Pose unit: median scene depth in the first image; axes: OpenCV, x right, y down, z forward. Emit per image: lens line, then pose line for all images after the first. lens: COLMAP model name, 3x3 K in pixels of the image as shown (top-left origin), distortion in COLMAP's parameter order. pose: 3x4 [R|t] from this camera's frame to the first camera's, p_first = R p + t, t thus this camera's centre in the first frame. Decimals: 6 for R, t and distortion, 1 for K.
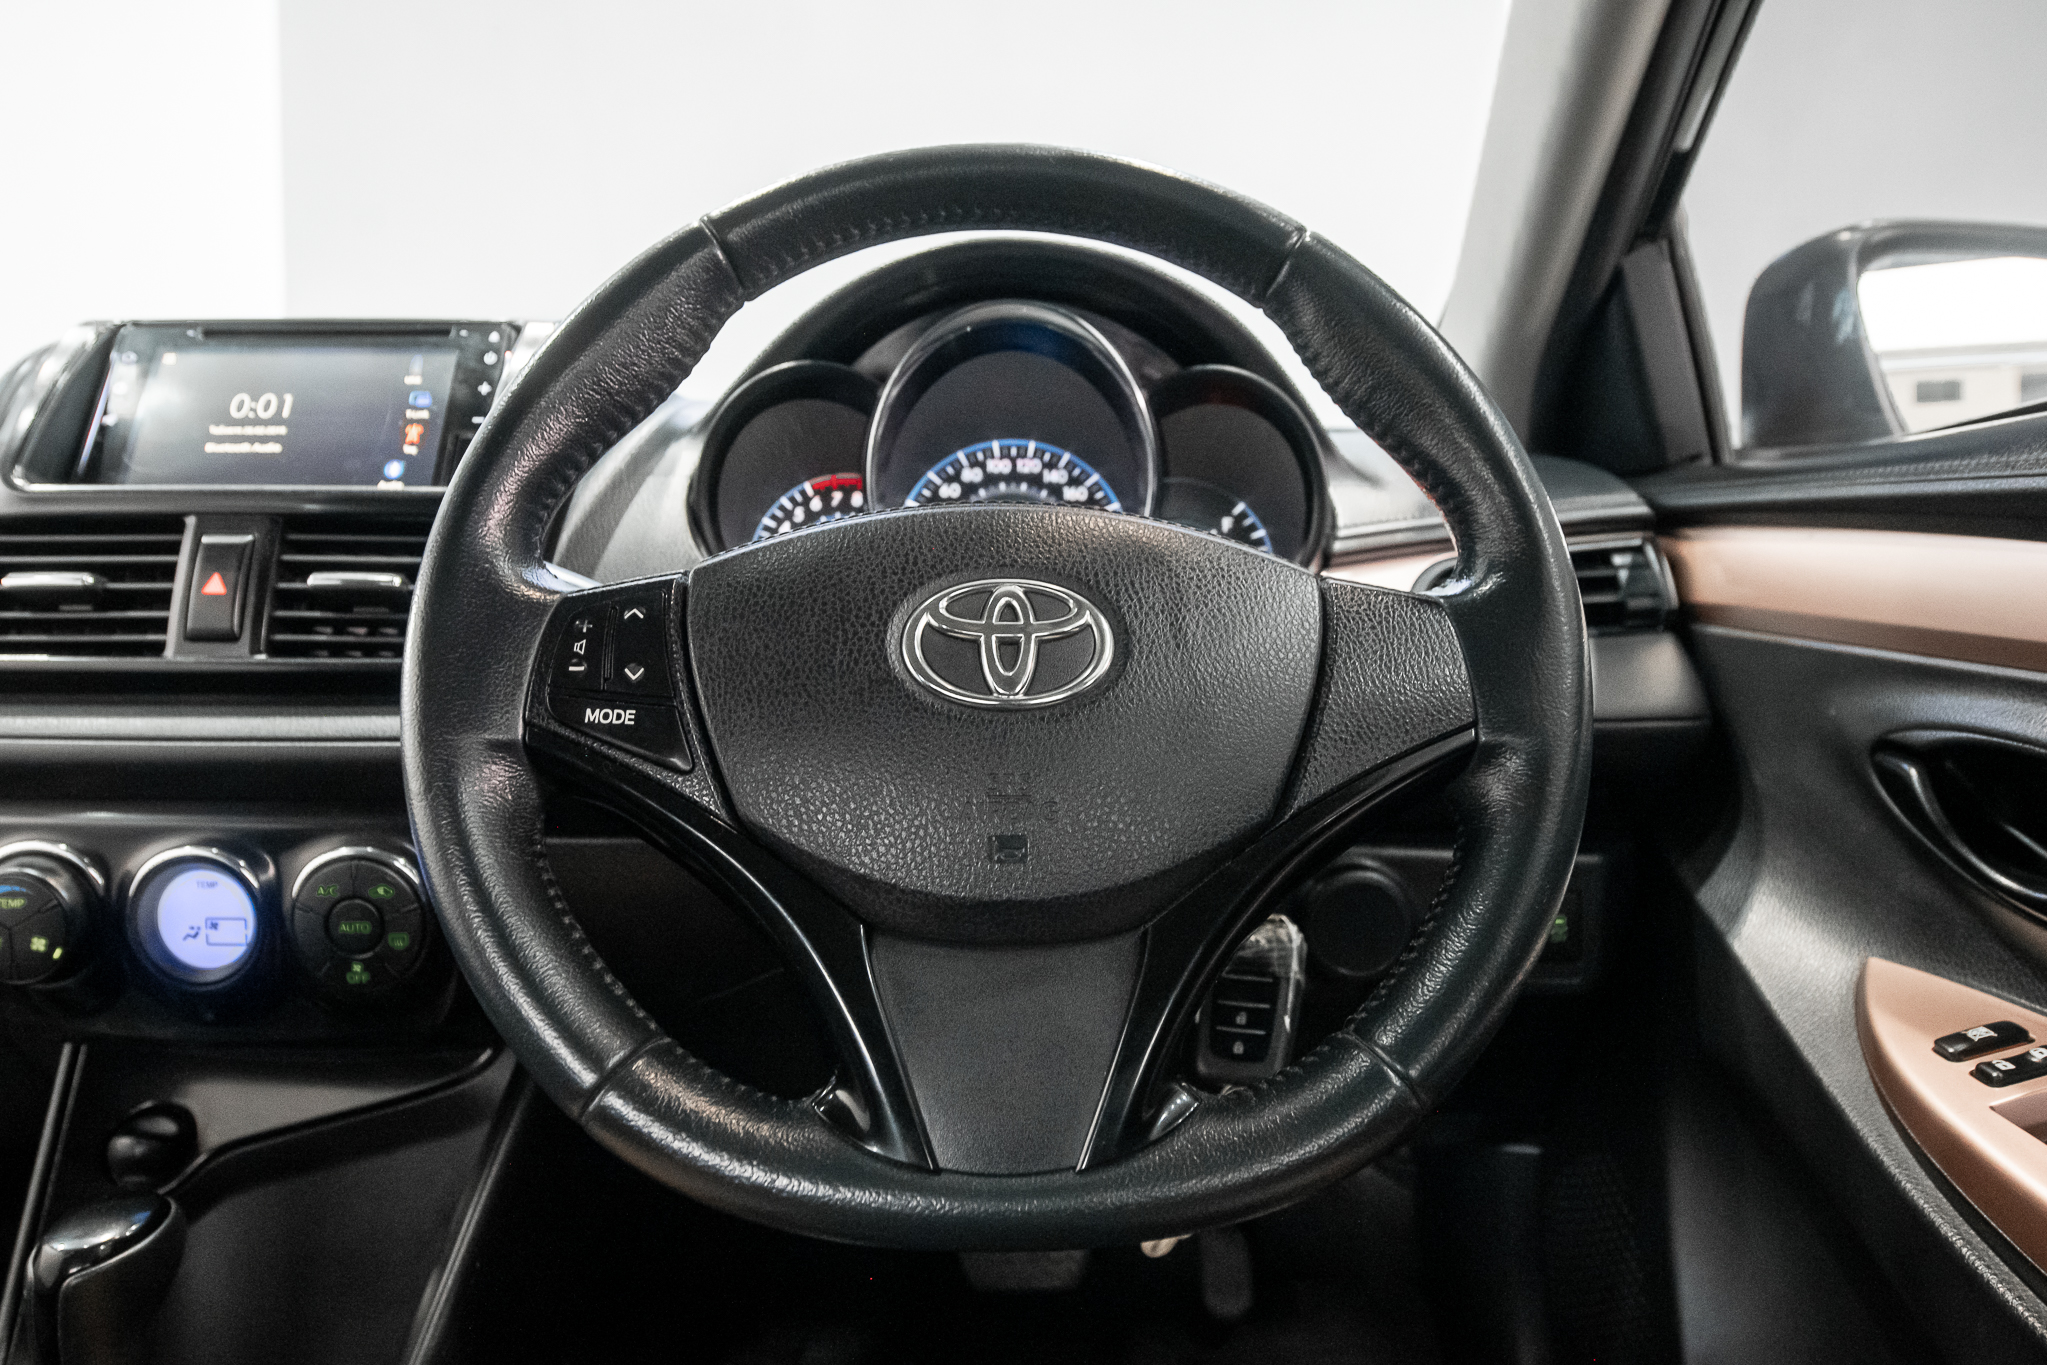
lens RADIAL K [[1127.5, 0, 1052.1], [0, 1127.5, 683.9], [0, 0, 1]] dist [-0.003283, -0.001130]
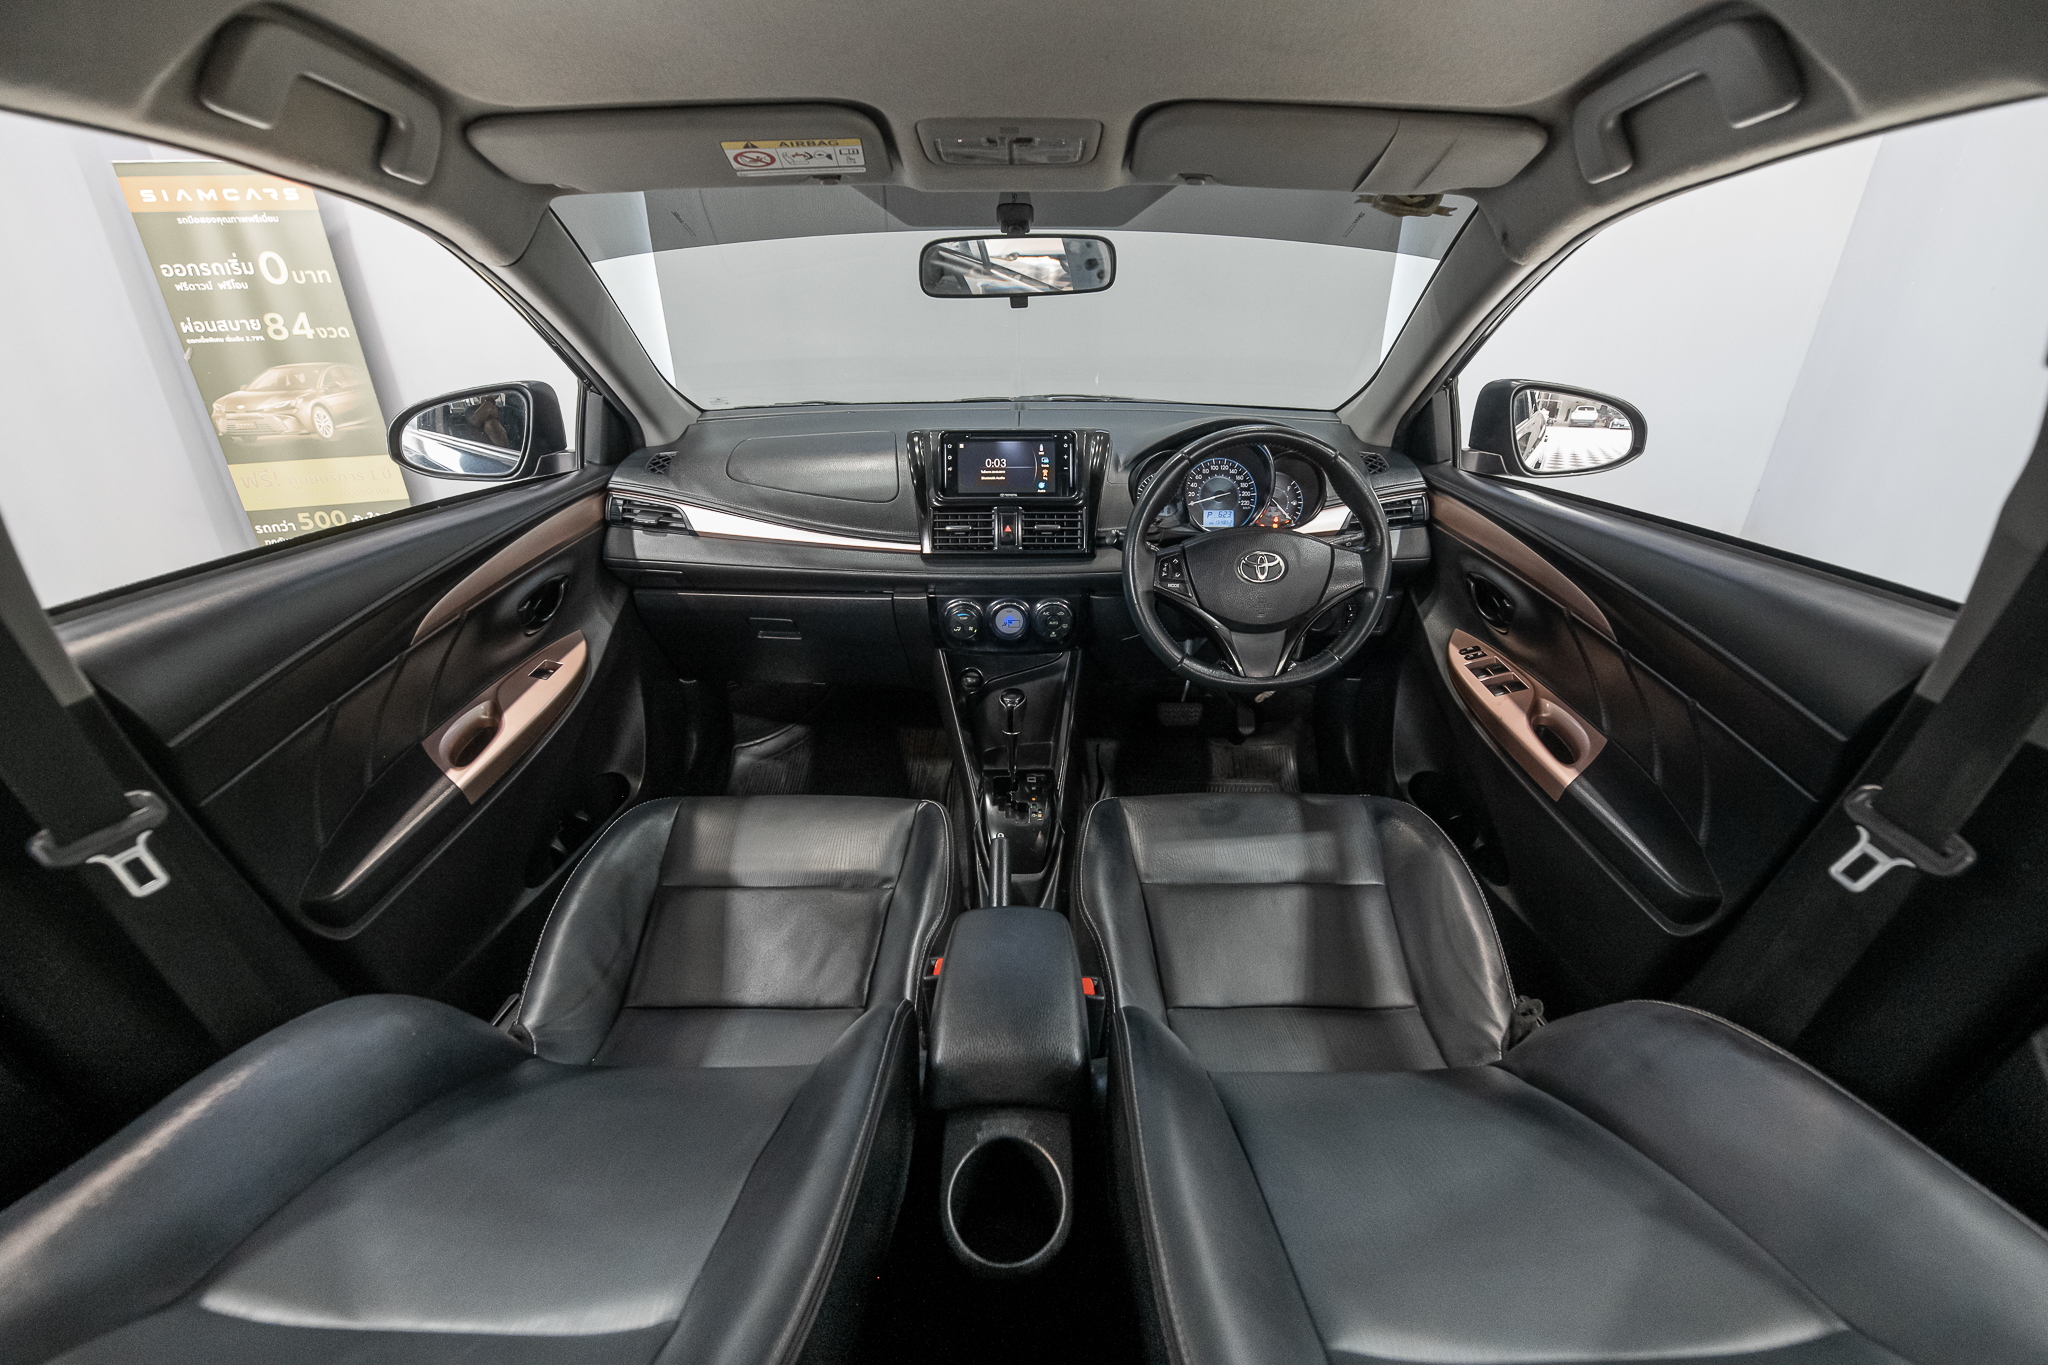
lens RADIAL K [[836.3, 0, 1024.0], [0, 836.3, 682.5], [0, 0, 1]] dist [-0.000451, -0.006917]
pose [[0.999939, -0.009249, 0.006113, -0.718615], [0.006433, 0.933099, 0.359561, -0.579767], [-0.009029, -0.359500, 0.933101, -1.606792]]
